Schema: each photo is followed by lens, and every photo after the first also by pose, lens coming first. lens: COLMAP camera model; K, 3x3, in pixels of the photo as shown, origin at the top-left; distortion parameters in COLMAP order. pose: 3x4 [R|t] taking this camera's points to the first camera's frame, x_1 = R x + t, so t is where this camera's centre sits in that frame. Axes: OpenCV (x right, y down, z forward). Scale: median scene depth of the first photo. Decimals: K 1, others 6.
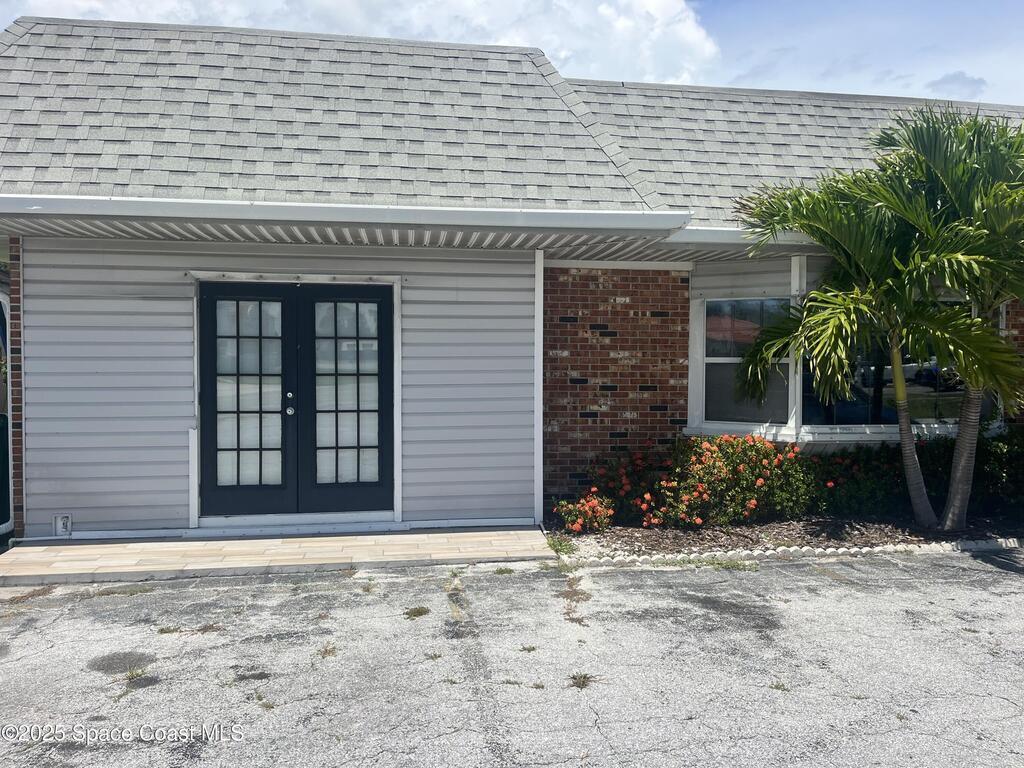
lens RADIAL K [[756.3, 0, 513.0], [0, 756.3, 382.9], [0, 0, 1]] dist [0.005255, -0.009719]
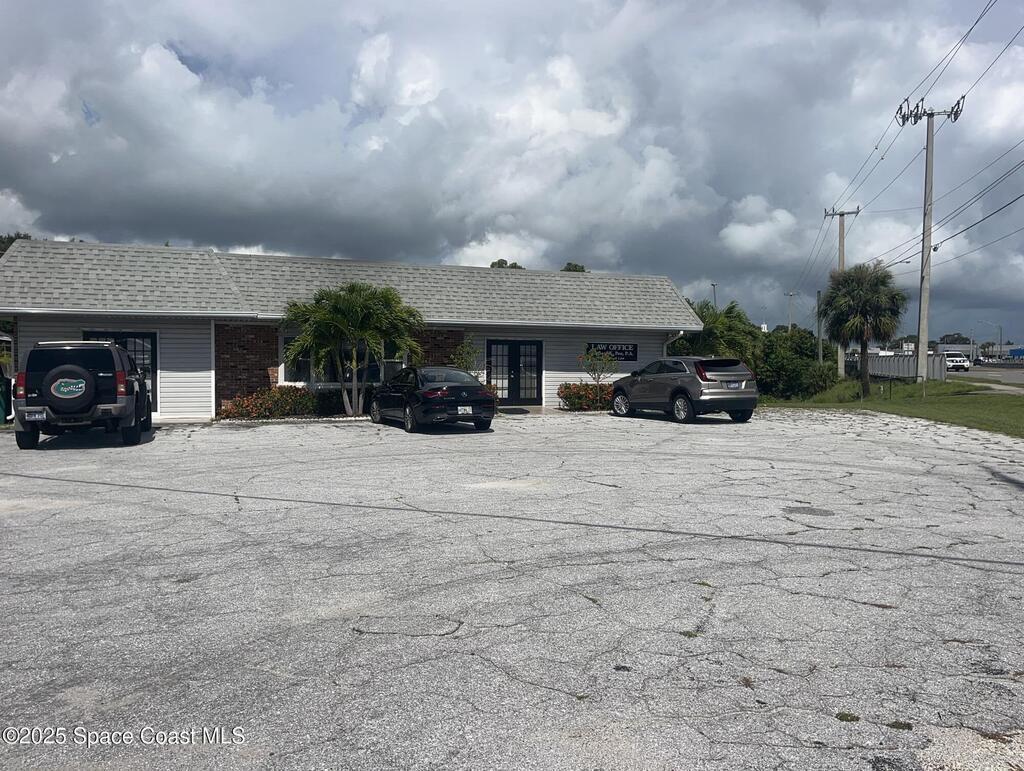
lens RADIAL K [[776.2, 0, 512.1], [0, 776.2, 386.5], [0, 0, 1]] dist [-0.001237, -0.001444]
pose [[0.977202, -0.003379, 0.212285, 0.569333], [0.000420, 0.999902, 0.013980, 0.036336], [-0.212311, -0.013572, 0.977108, -2.307030]]
